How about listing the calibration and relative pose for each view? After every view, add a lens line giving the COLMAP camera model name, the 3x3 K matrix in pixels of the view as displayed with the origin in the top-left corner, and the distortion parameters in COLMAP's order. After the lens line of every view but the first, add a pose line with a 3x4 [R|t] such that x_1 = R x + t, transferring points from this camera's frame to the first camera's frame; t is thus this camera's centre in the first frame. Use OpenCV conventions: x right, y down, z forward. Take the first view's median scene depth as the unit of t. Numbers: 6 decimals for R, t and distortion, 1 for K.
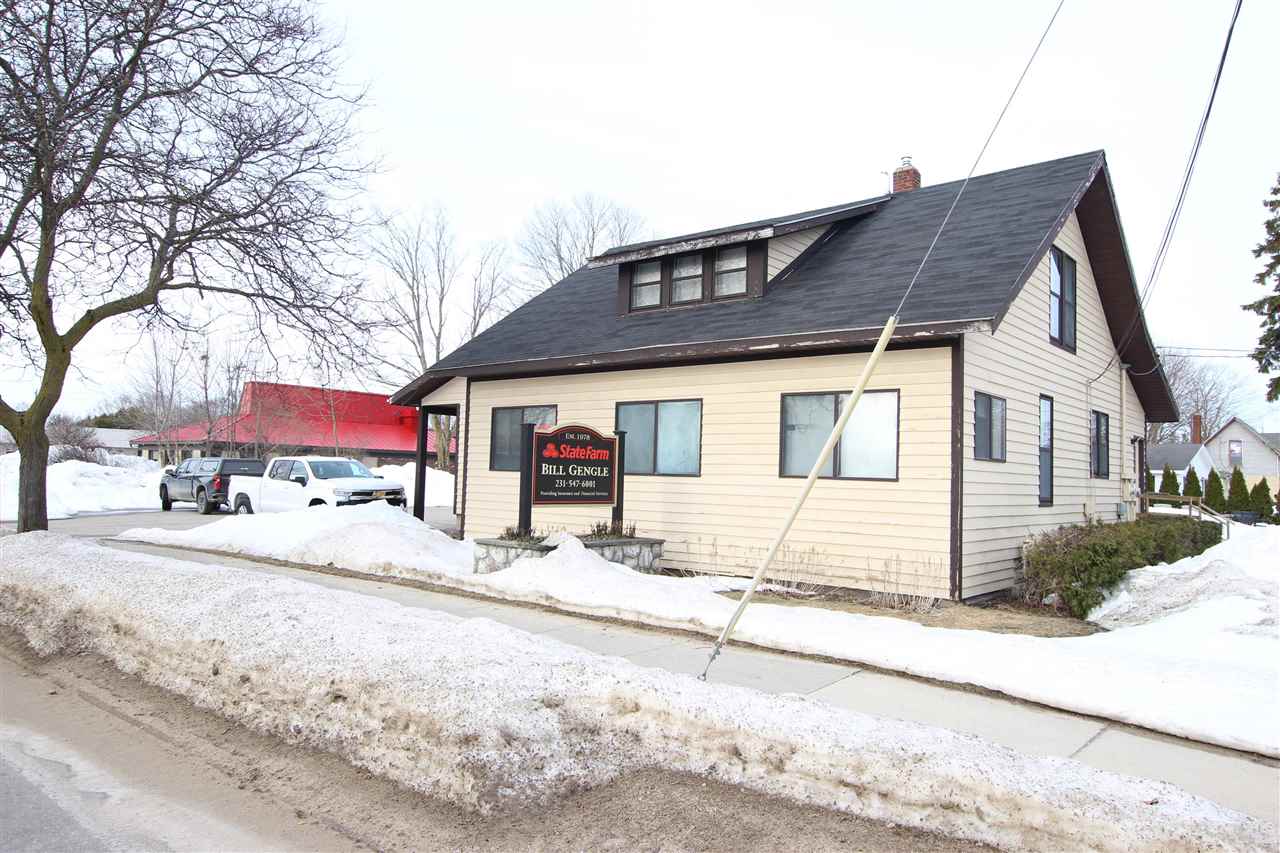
lens RADIAL K [[854.5, 0, 640.0], [0, 854.5, 426.5], [0, 0, 1]] dist [-0.002828, 0.005220]
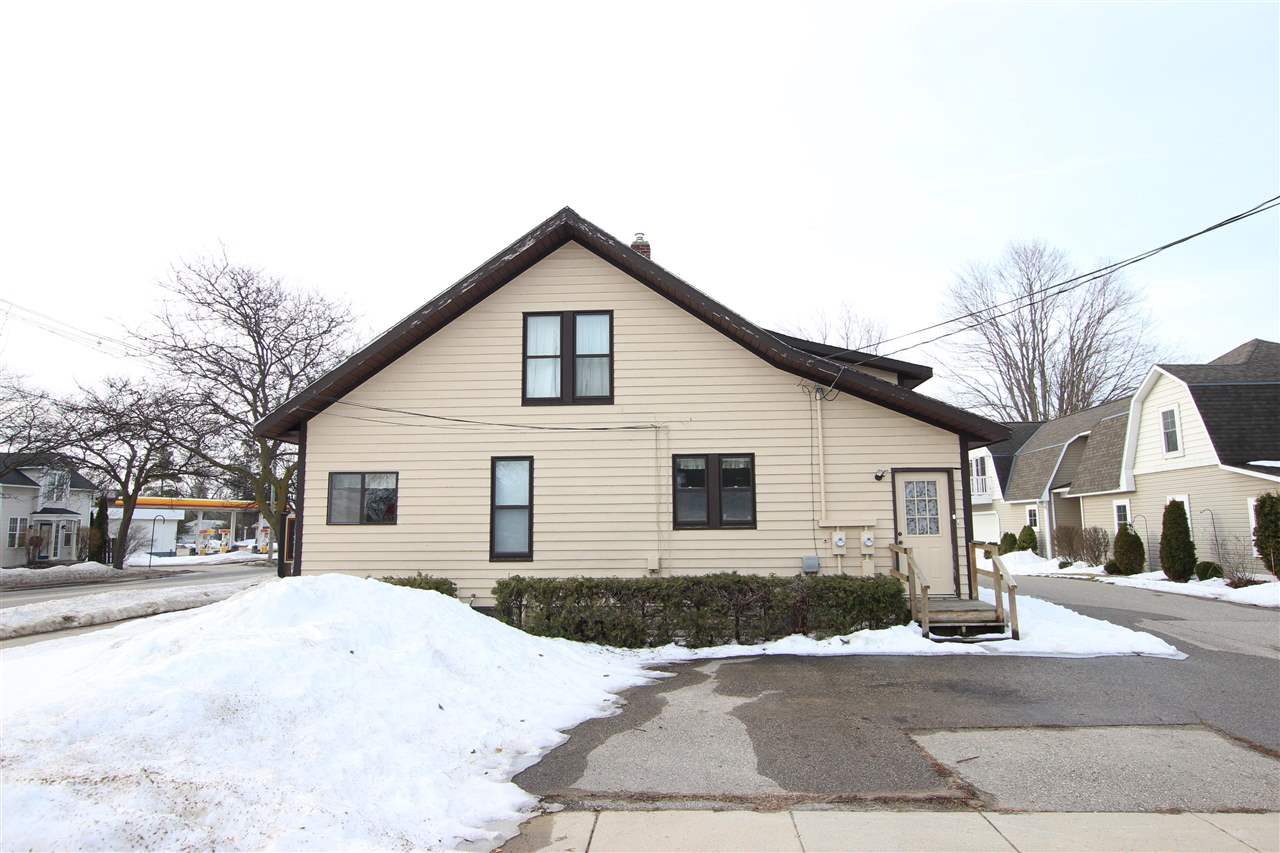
lens RADIAL K [[747.1, 0, 640.0], [0, 747.1, 426.5], [0, 0, 1]] dist [-0.003651, -0.000113]
pose [[0.608546, -0.149178, -0.779370, 1.296313], [0.072272, 0.988507, -0.132777, 0.061528], [0.790221, 0.024475, 0.612333, 0.550992]]
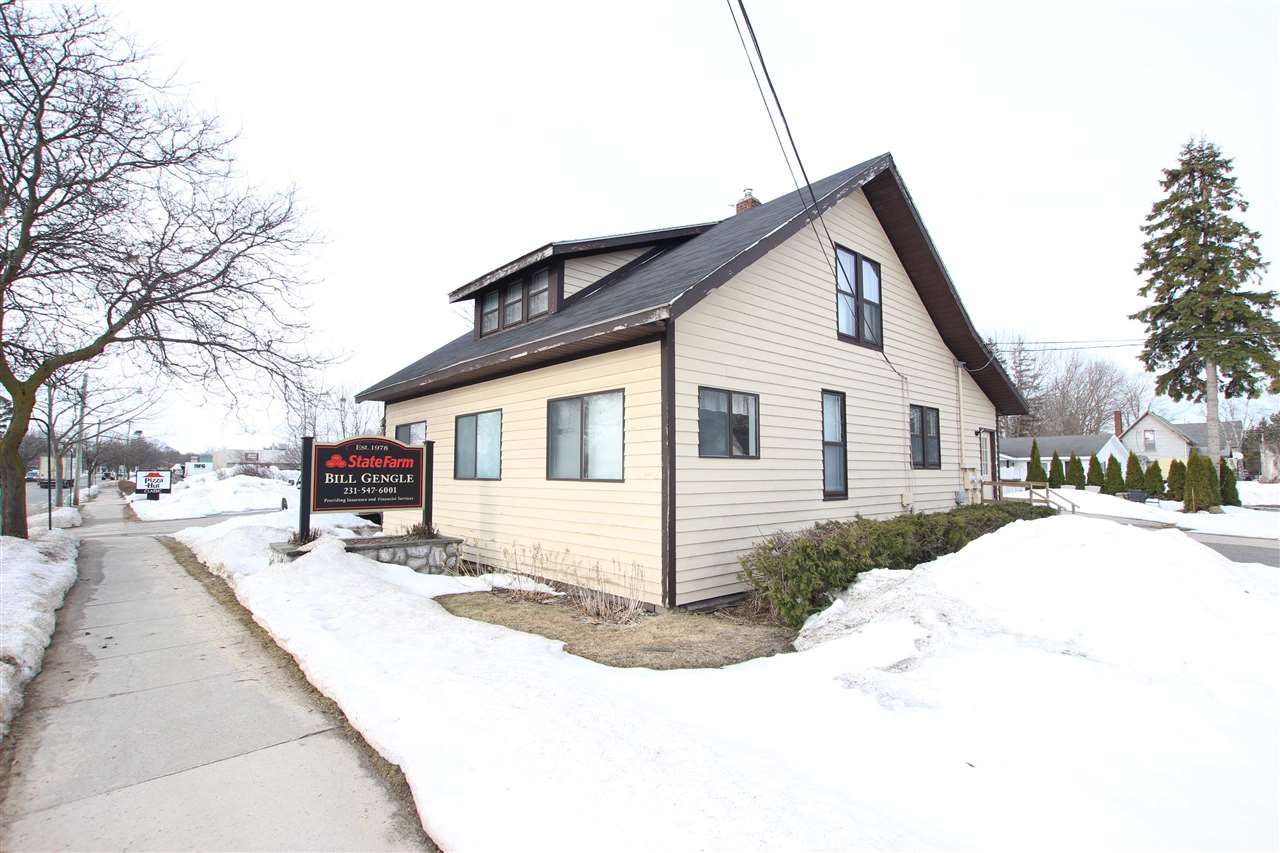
lens RADIAL K [[595.8, 0, 640.9], [0, 595.8, 430.7], [0, 0, 1]] dist [-0.028699, 0.000431]
pose [[0.990075, -0.038827, -0.135072, 0.340339], [0.037041, 0.999190, -0.015714, 0.013652], [0.135573, 0.010555, 0.990711, 0.265915]]
